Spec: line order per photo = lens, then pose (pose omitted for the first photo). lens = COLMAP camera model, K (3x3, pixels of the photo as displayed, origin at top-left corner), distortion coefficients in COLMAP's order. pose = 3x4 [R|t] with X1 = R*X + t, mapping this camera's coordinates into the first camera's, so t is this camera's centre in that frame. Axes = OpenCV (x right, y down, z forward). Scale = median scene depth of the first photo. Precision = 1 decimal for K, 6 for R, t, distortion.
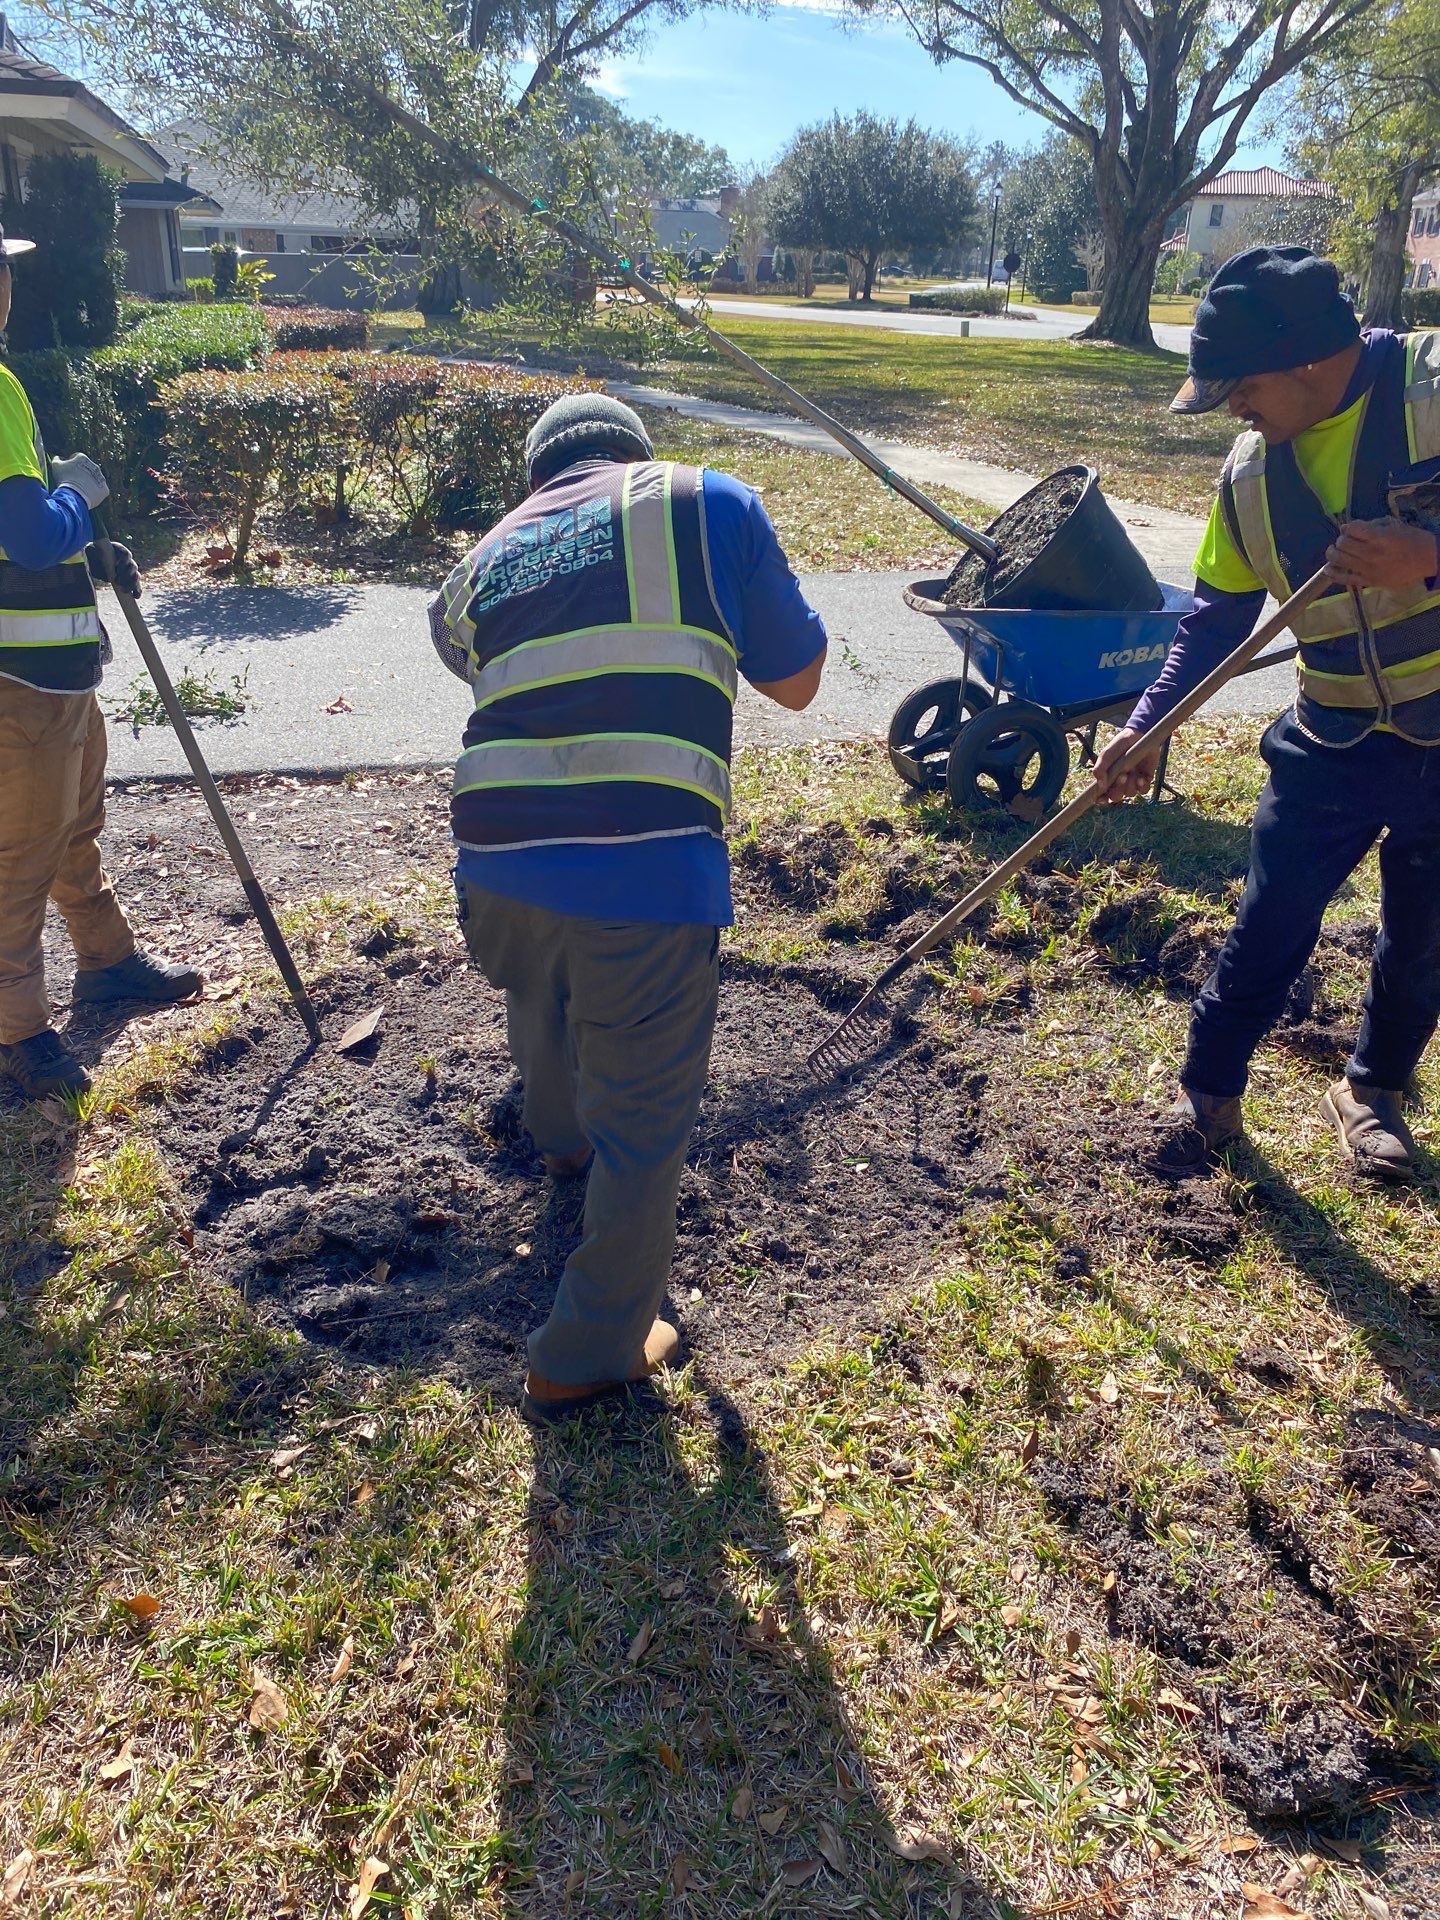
lens RADIAL K [[1477.8, 0, 713.1], [0, 1477.8, 966.8], [0, 0, 1]] dist [0.018478, -0.029278]
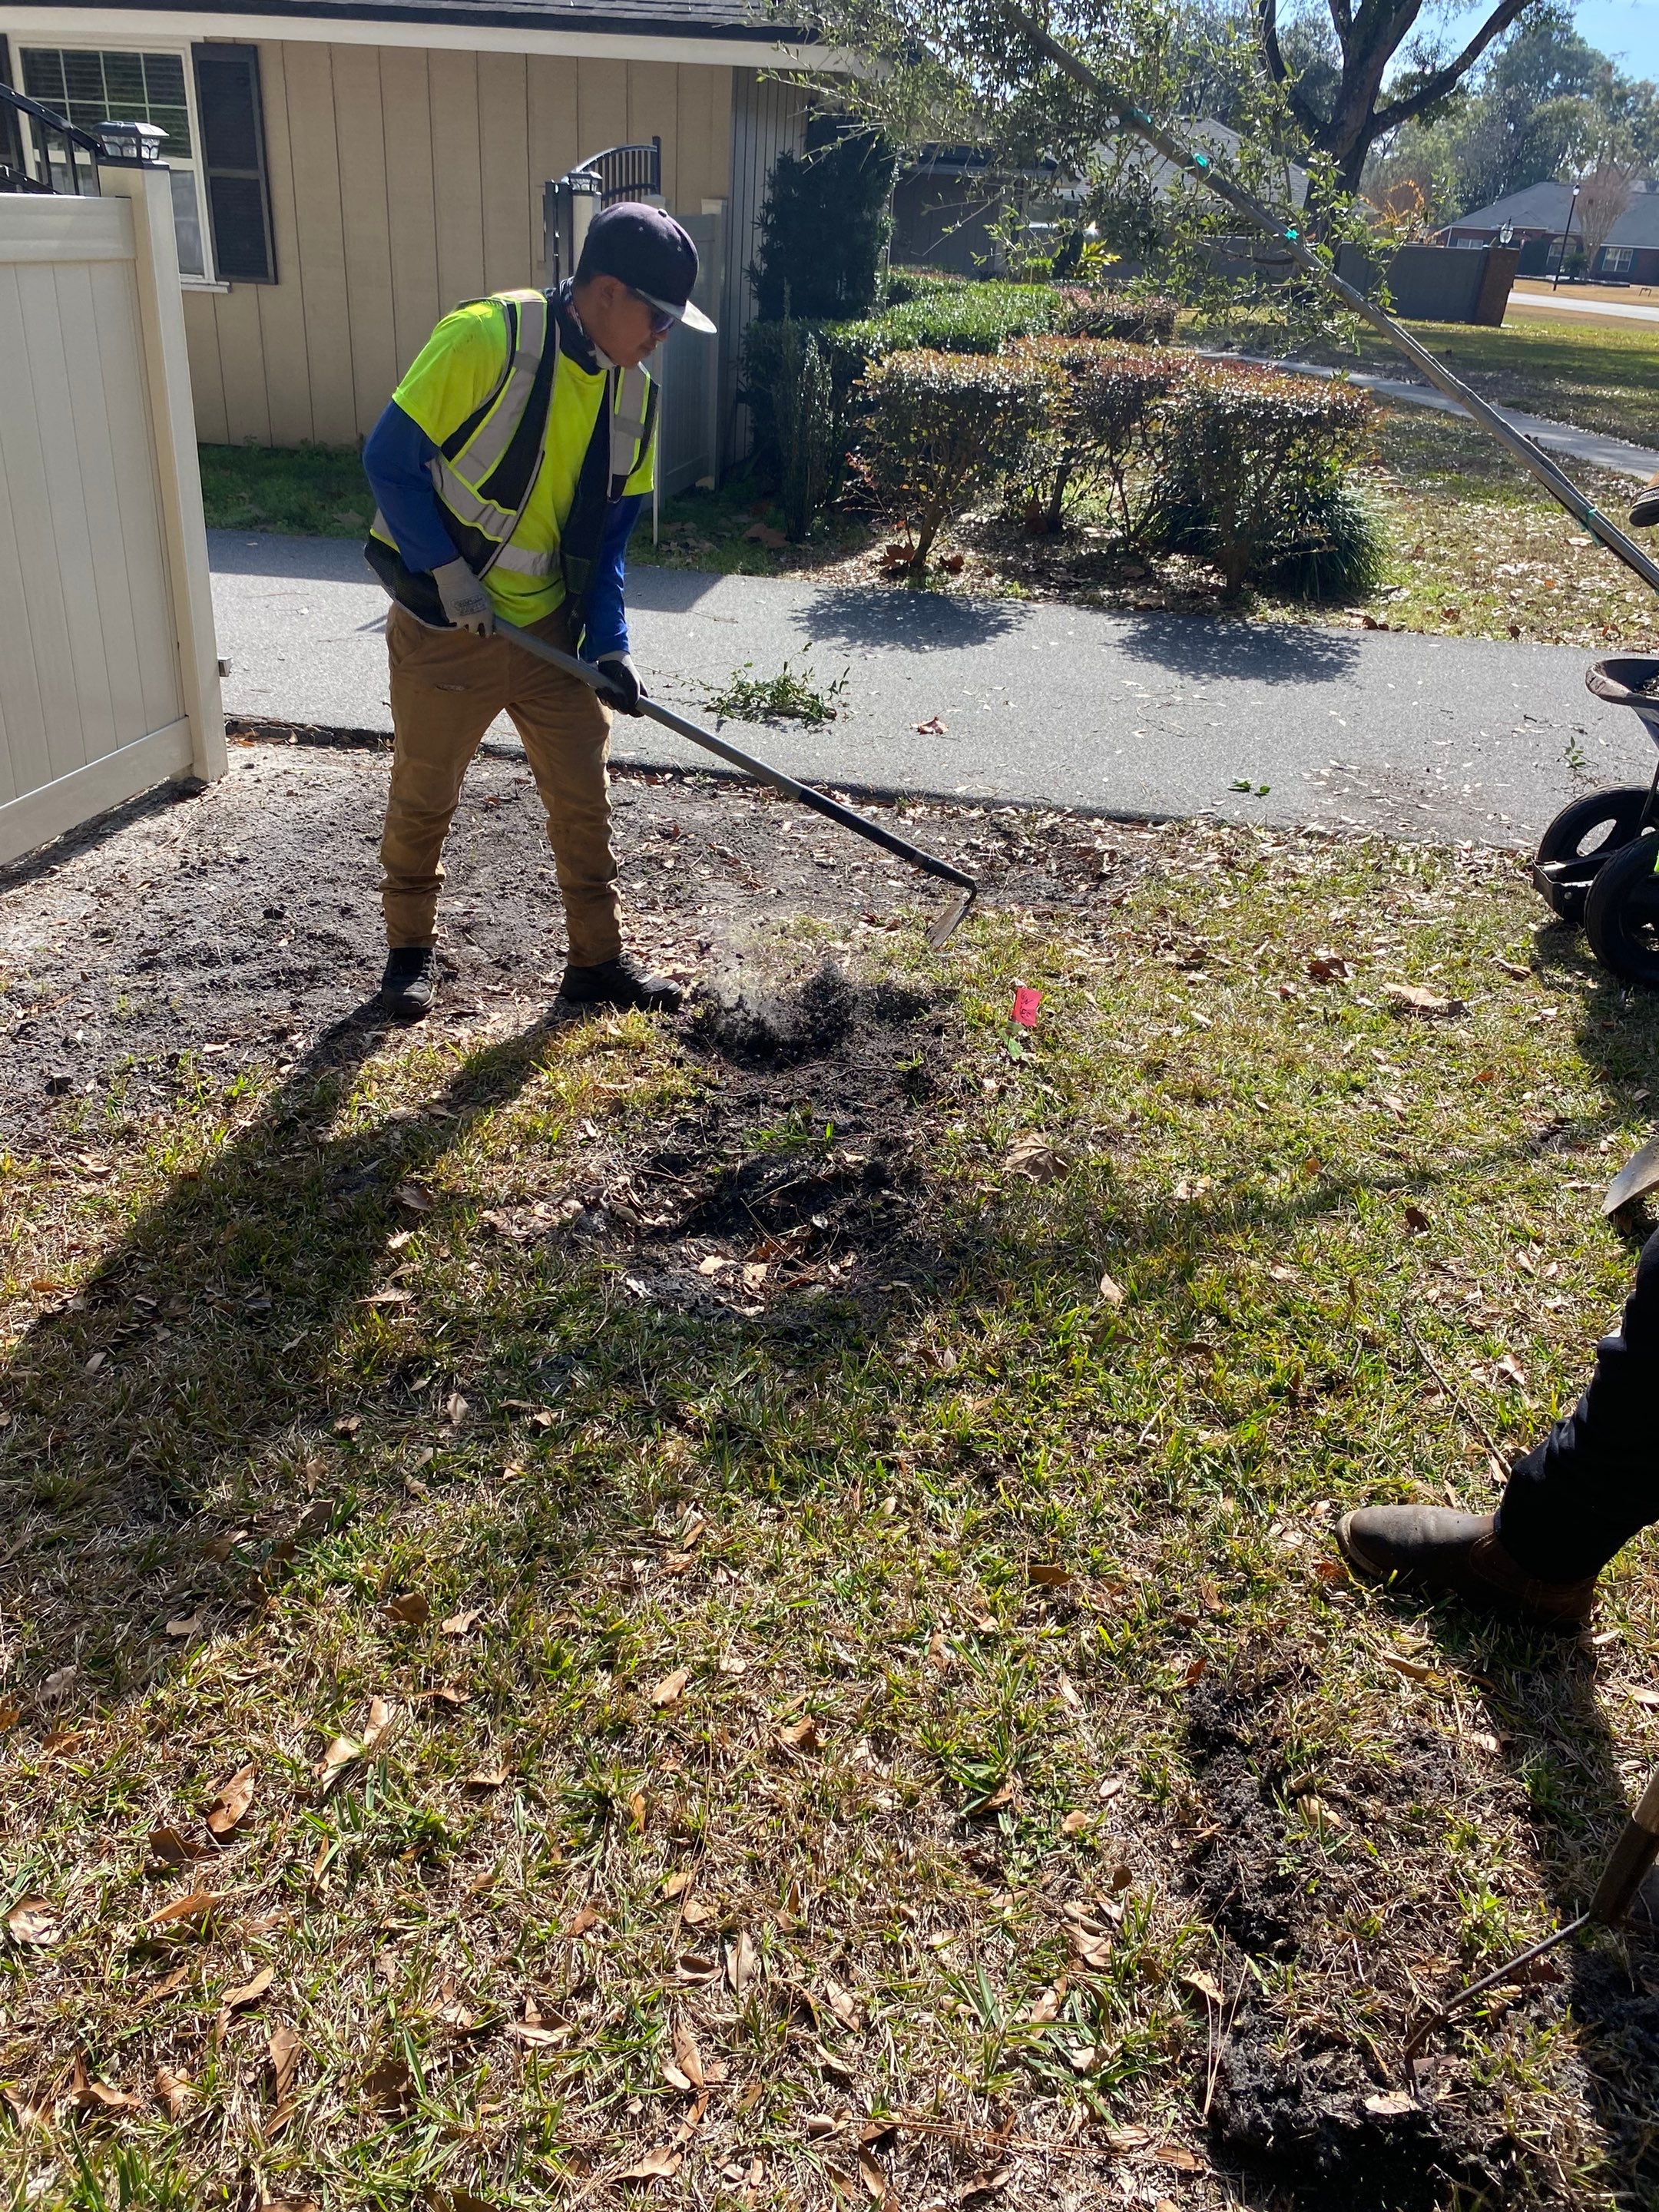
lens RADIAL K [[1702.5, 0, 815.1], [0, 1702.5, 1115.9], [0, 0, 1]] dist [0.018478, -0.029278]
pose [[0.901967, 0.215049, -0.374446, 0.126190], [-0.205086, 0.976463, 0.066782, 0.002056], [0.379994, 0.016558, 0.924841, 0.011877]]
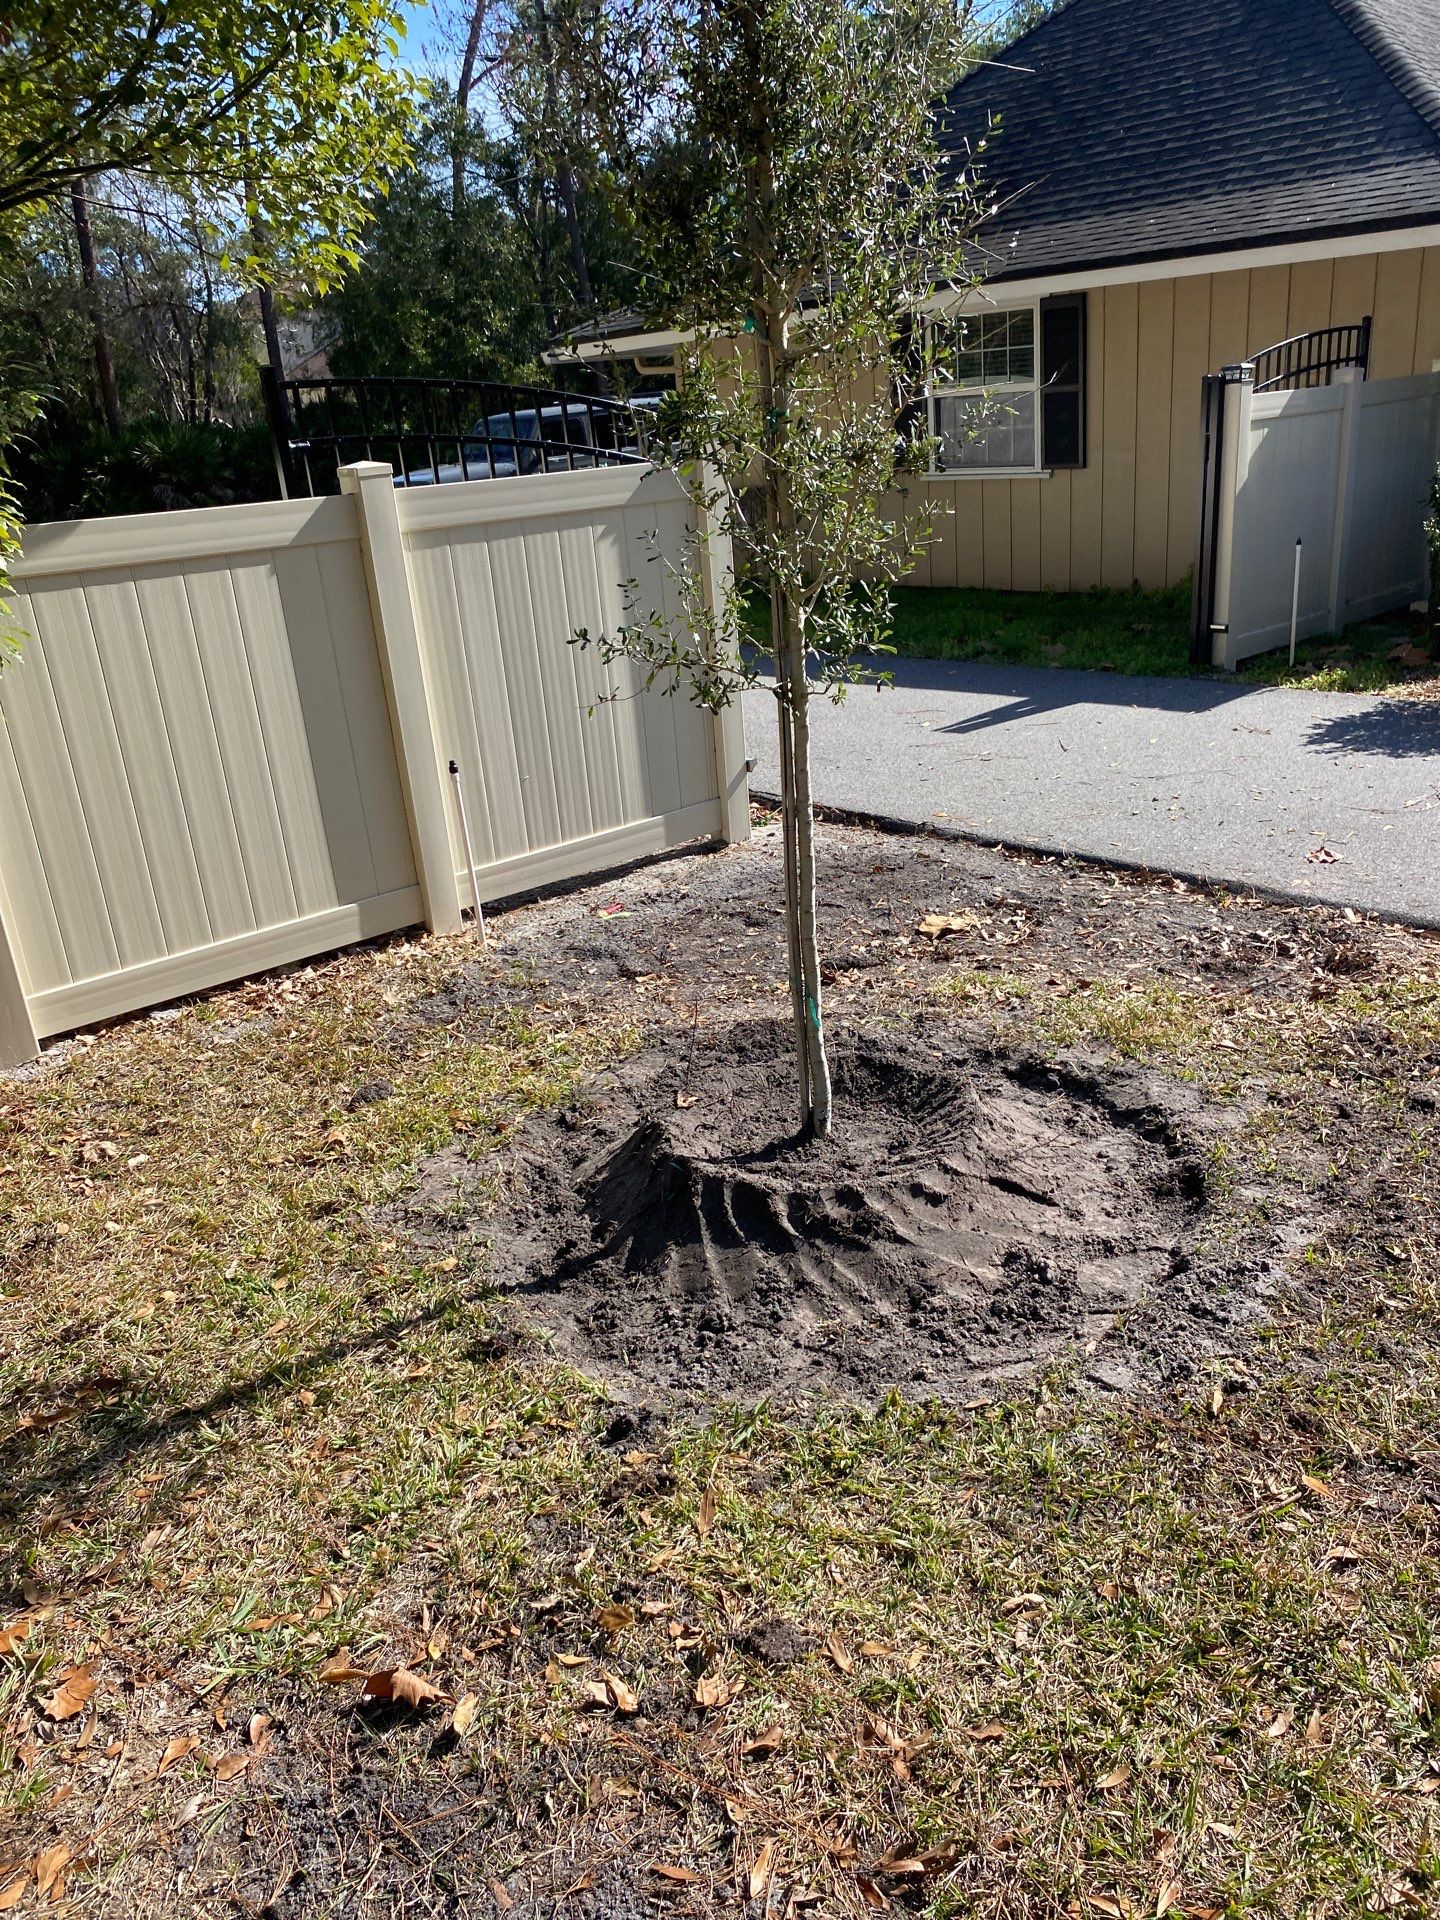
lens RADIAL K [[1477.8, 0, 732.5], [0, 1477.8, 1003.0], [0, 0, 1]] dist [0.018478, -0.029278]
pose [[0.439780, 0.275623, -0.854766, 0.461980], [-0.297889, 0.942632, 0.150690, -0.100368], [0.847264, 0.188355, 0.496655, 0.193620]]
